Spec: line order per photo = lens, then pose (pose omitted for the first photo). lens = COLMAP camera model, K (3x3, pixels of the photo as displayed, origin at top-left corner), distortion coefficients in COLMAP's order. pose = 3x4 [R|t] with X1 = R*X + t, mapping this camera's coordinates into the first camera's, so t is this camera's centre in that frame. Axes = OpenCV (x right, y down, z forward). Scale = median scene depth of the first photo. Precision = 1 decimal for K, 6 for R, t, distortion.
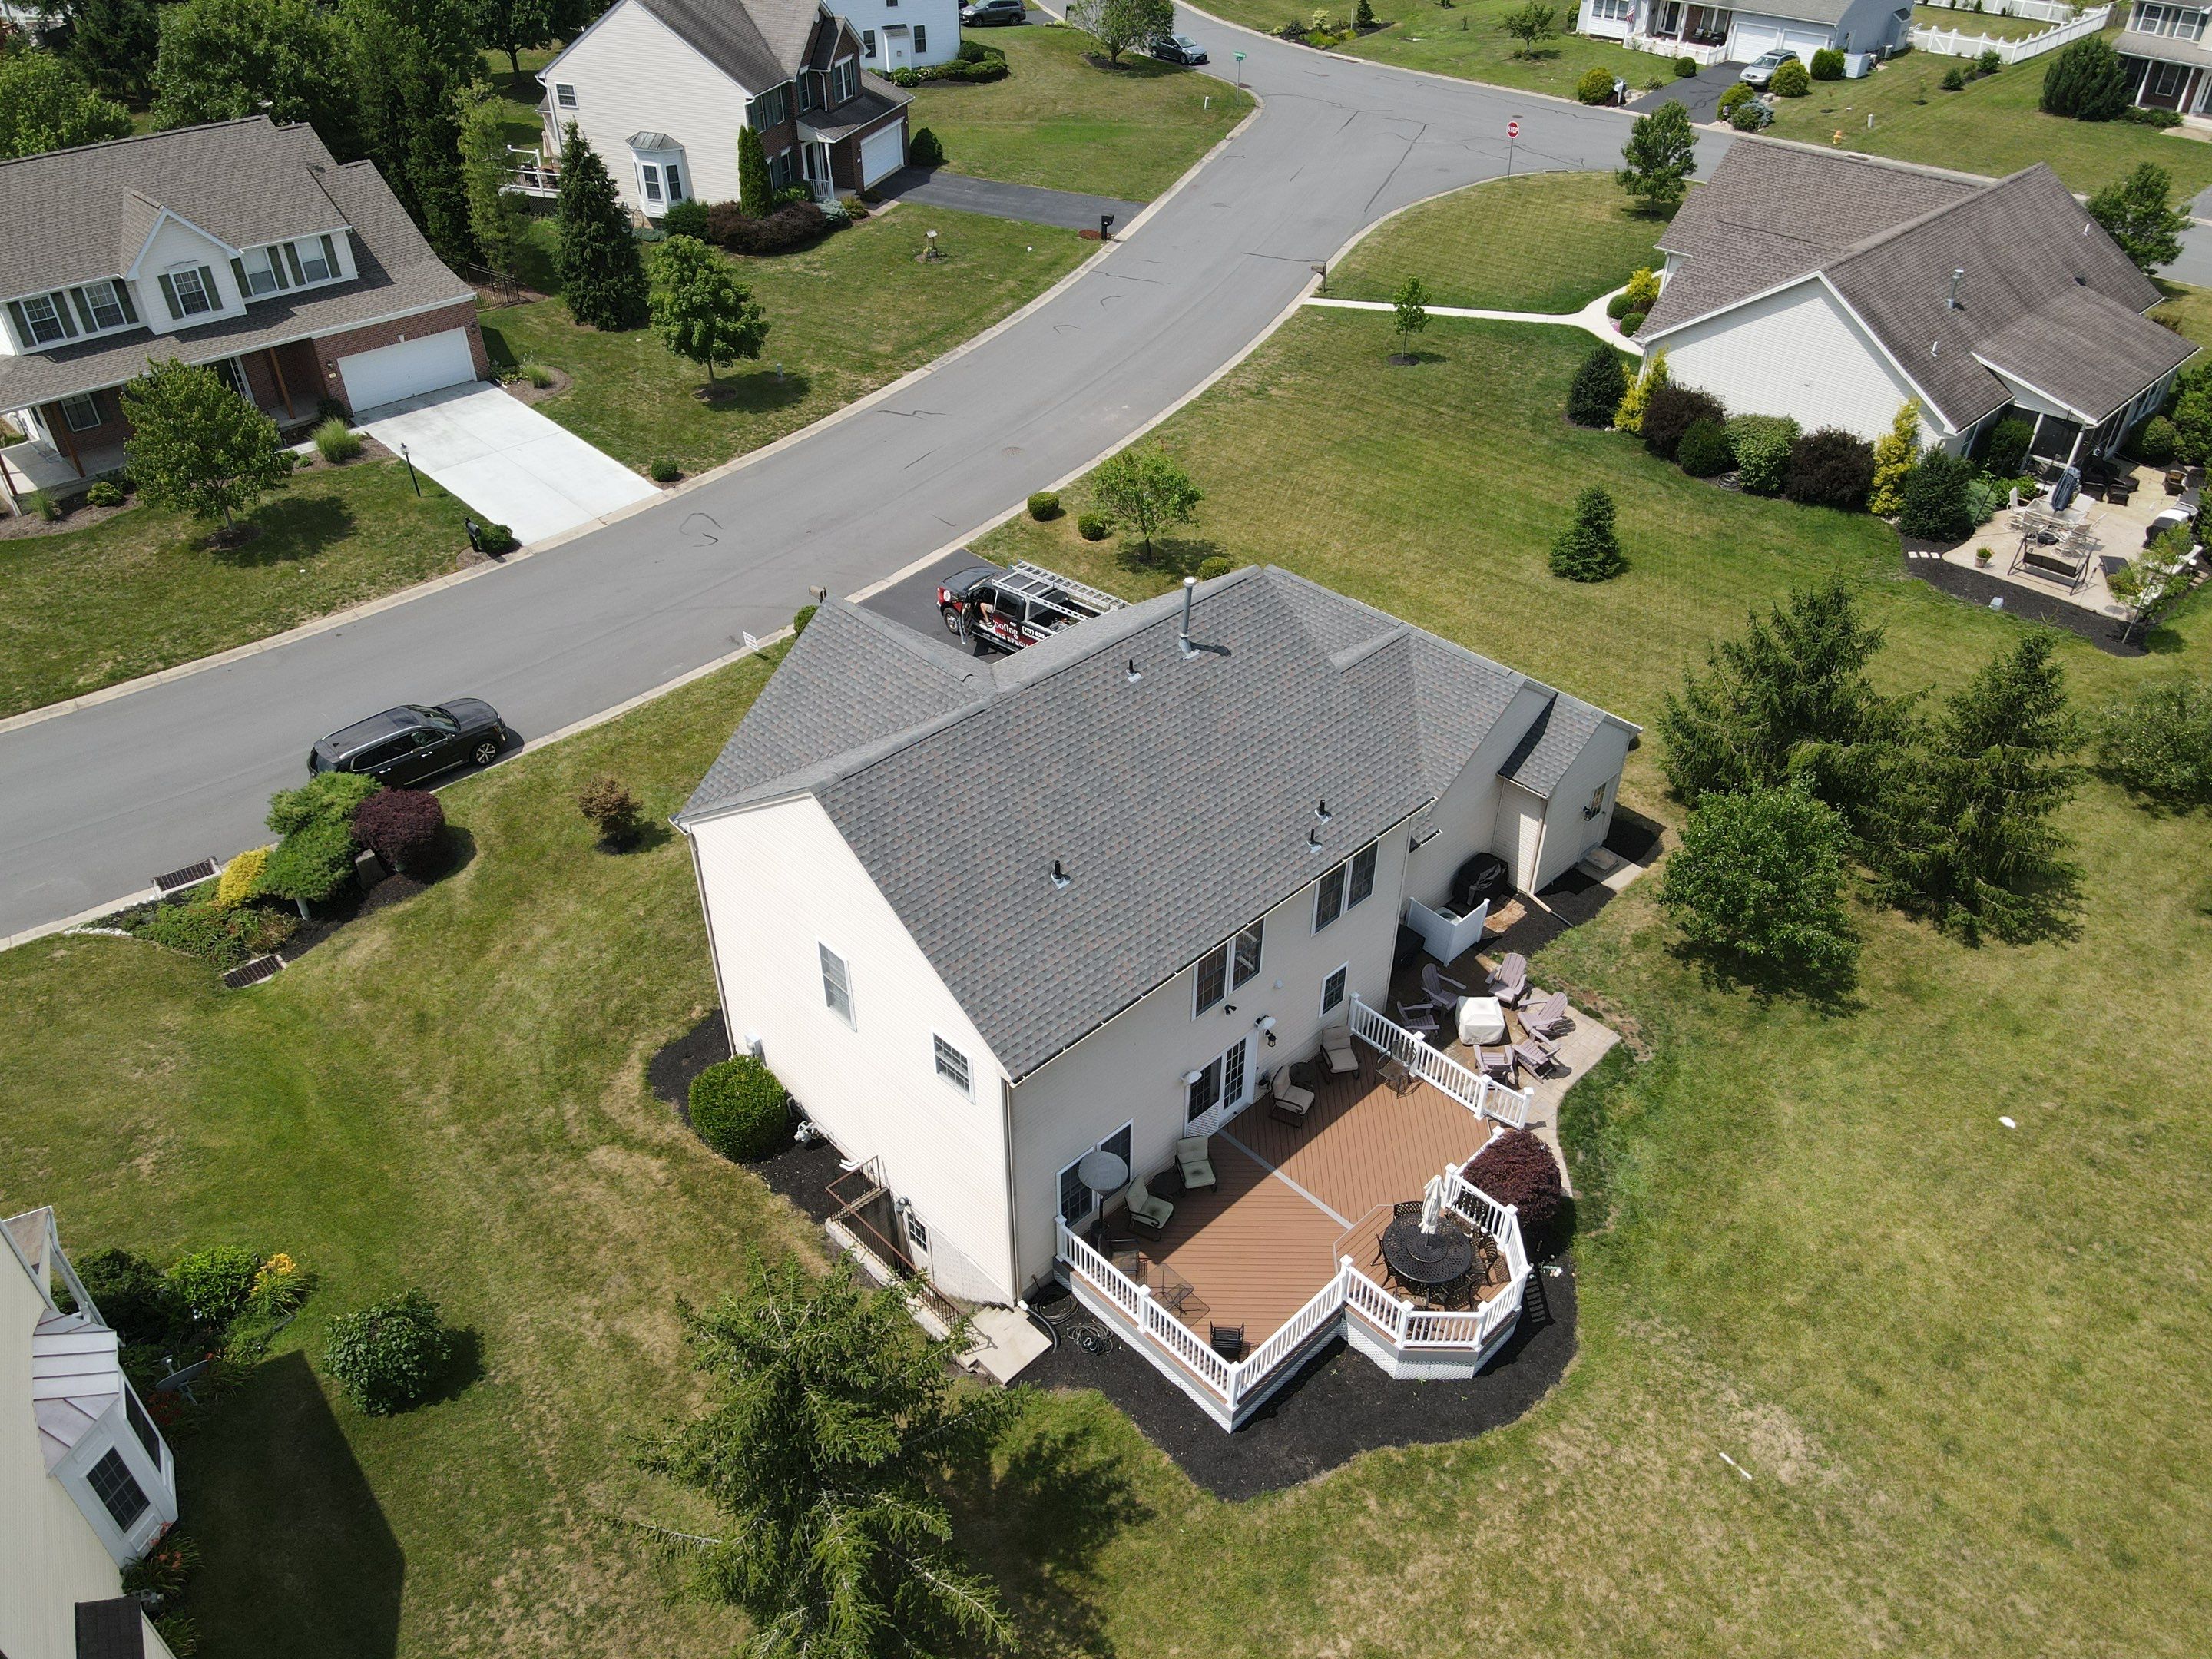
lens RADIAL K [[1625.3, 0, 1110.9], [0, 1625.3, 812.9], [0, 0, 1]] dist [0.003563, 0.021382]
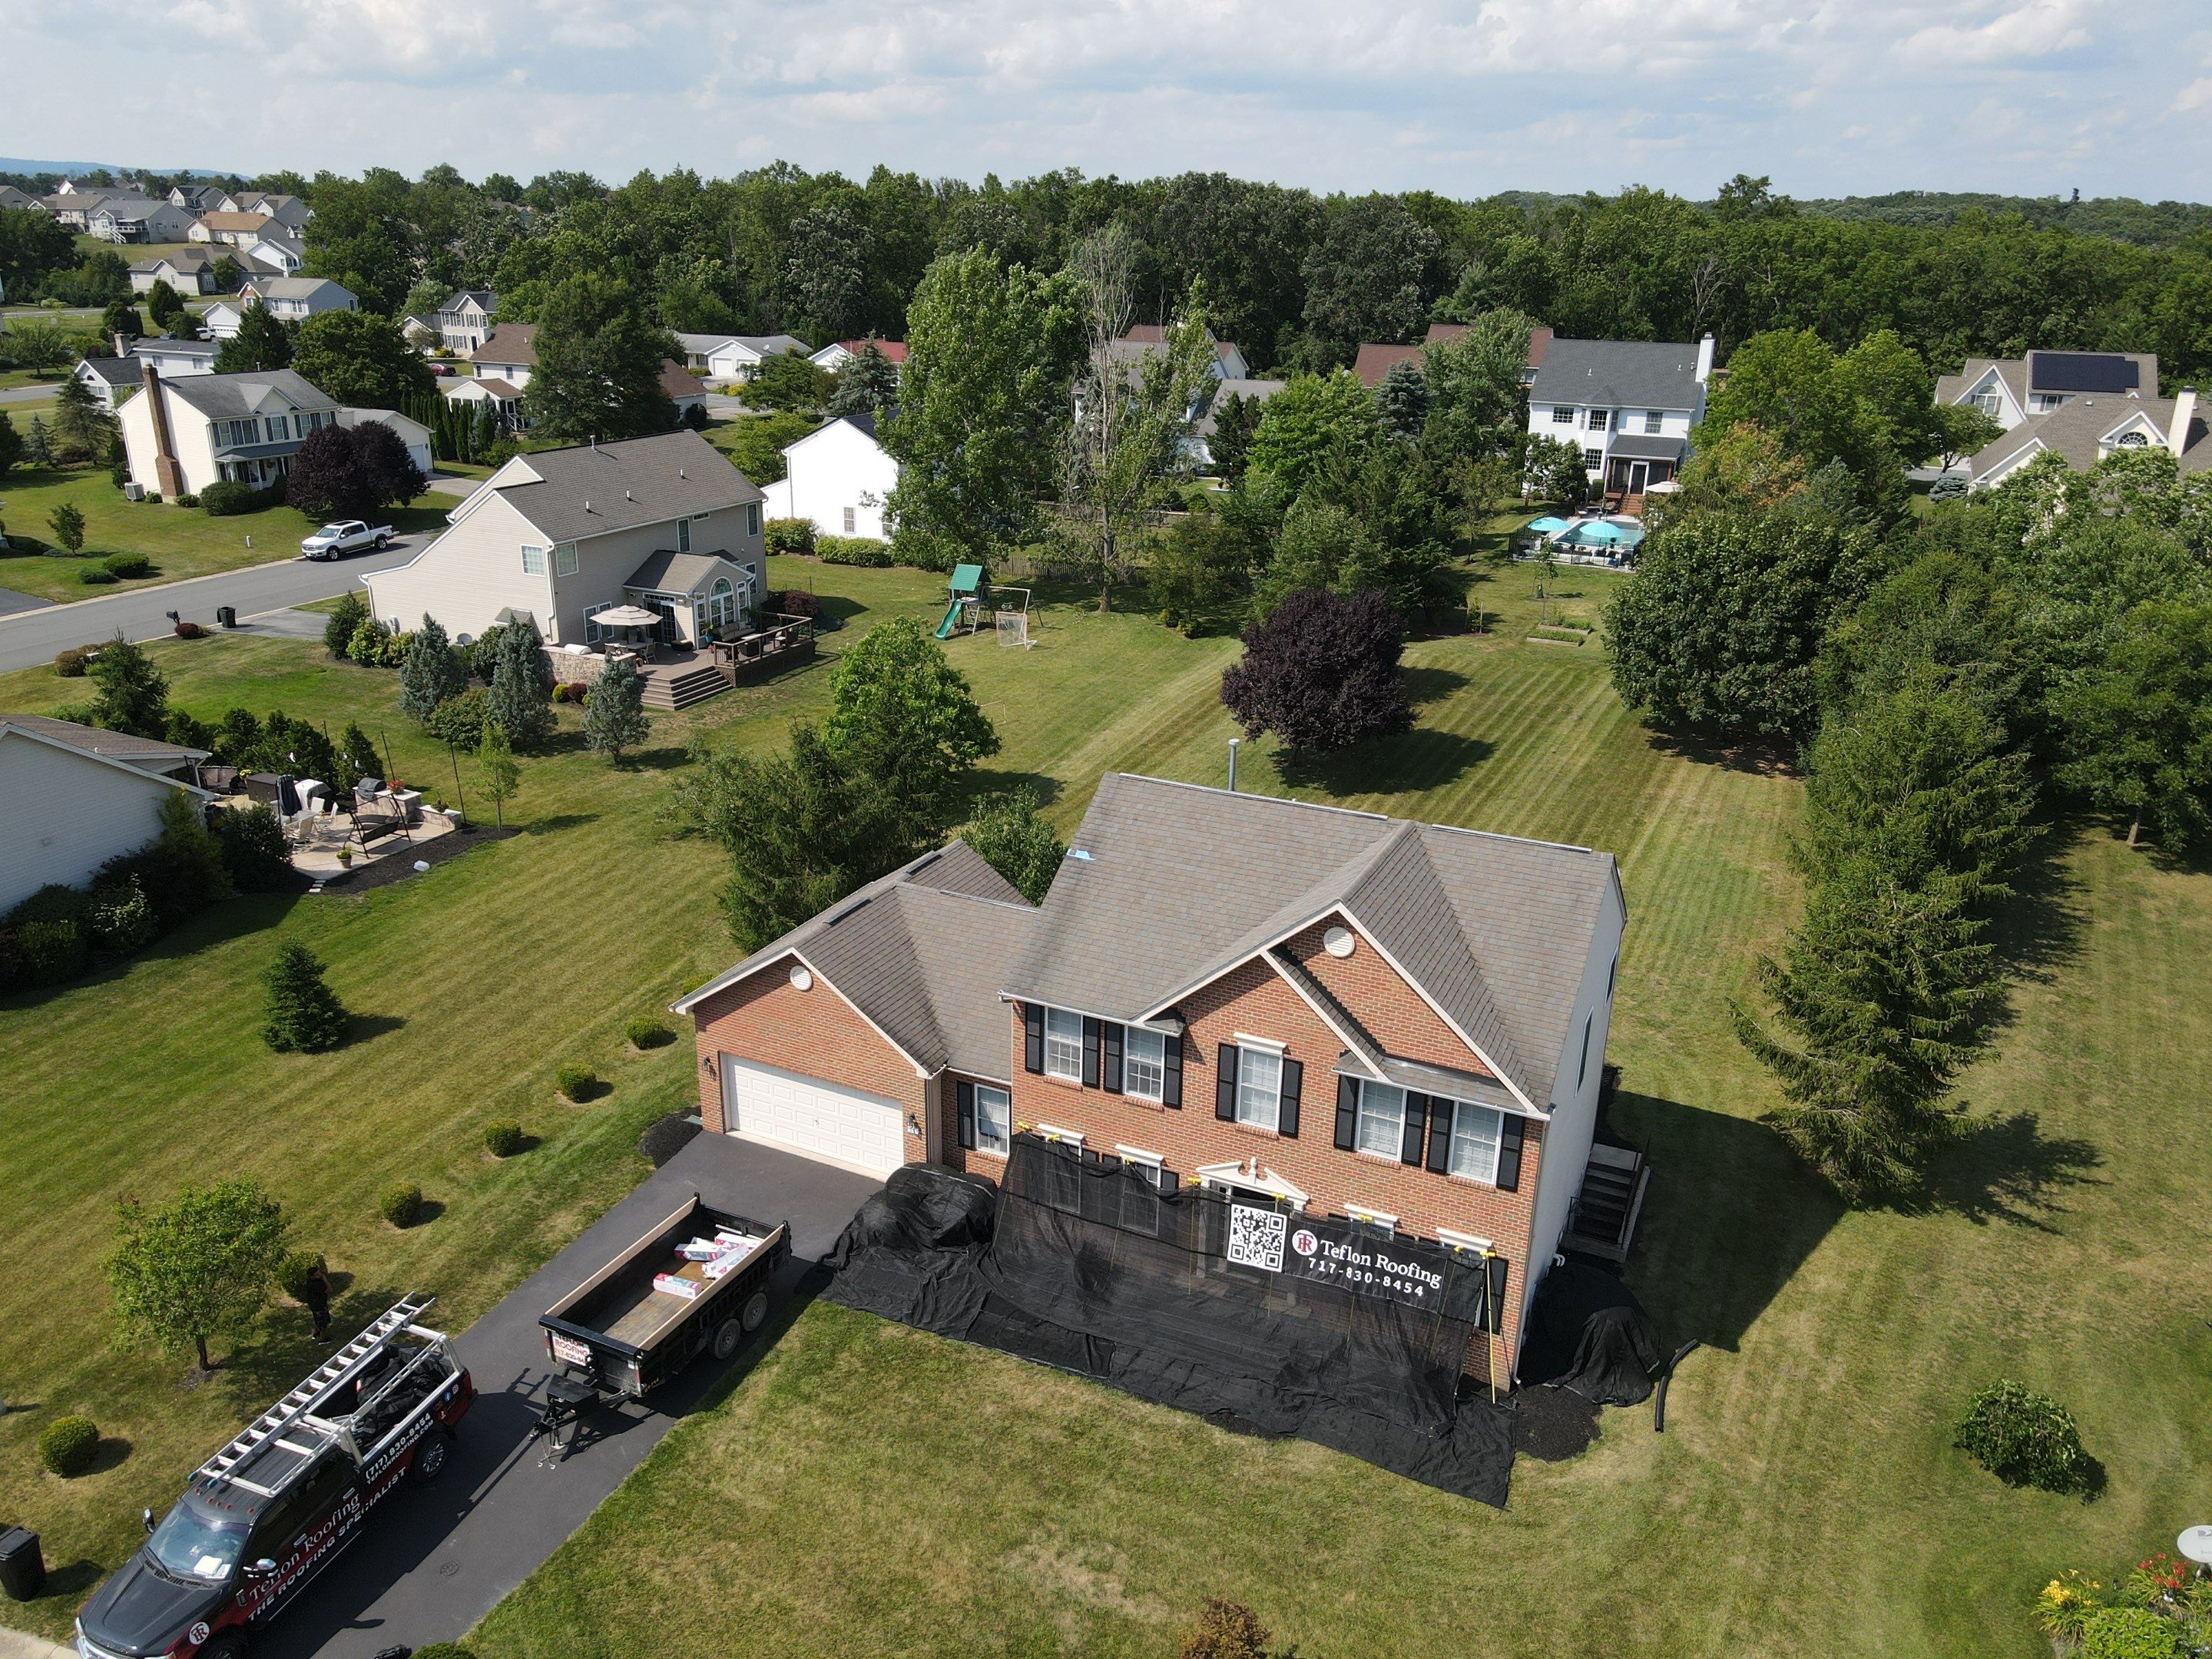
lens RADIAL K [[1625.3, 0, 1098.7], [0, 1625.3, 839.2], [0, 0, 1]] dist [0.003563, 0.021382]
pose [[-0.350986, -0.334173, 0.874721, -0.472125], [0.542295, 0.689005, 0.480821, -0.347194], [-0.763364, 0.643118, -0.060611, 0.581297]]
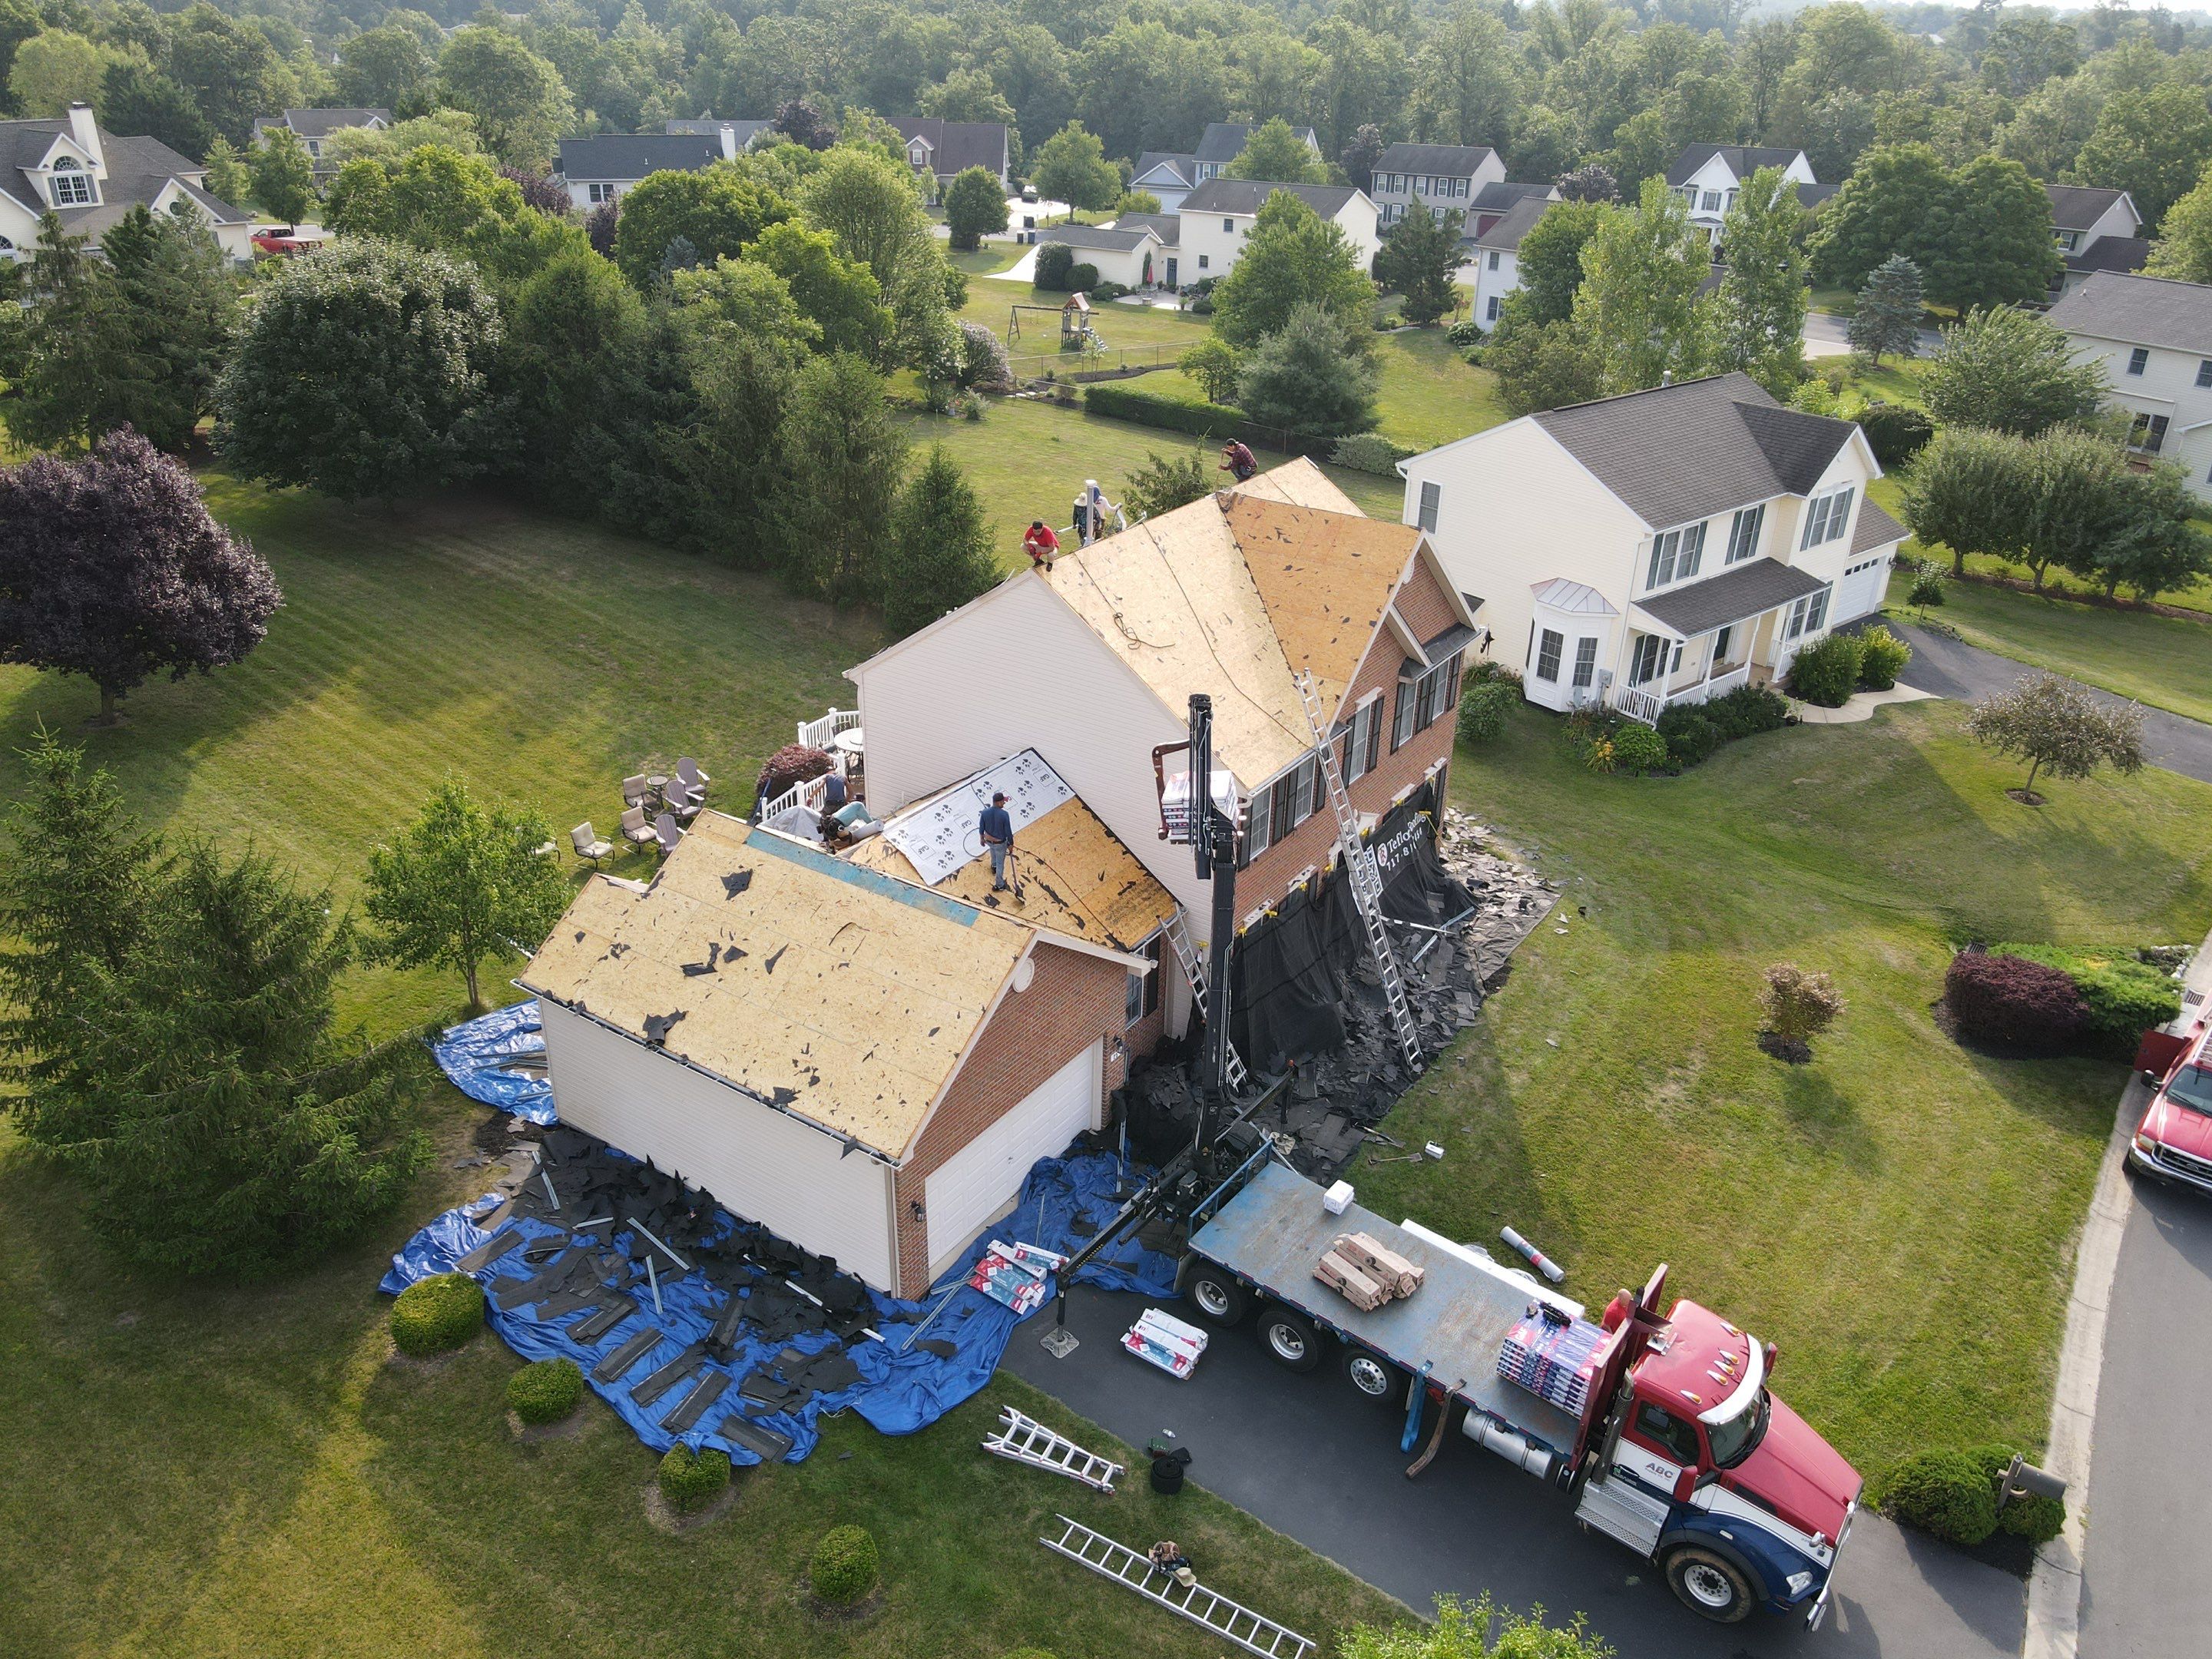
lens RADIAL K [[1625.3, 0, 1103.7], [0, 1625.3, 829.5], [0, 0, 1]] dist [0.003563, 0.021382]
pose [[-0.978742, 0.076062, -0.190471, 0.125232], [-0.135768, 0.455800, 0.879667, -0.480554], [0.153726, 0.886826, -0.435783, 0.815658]]
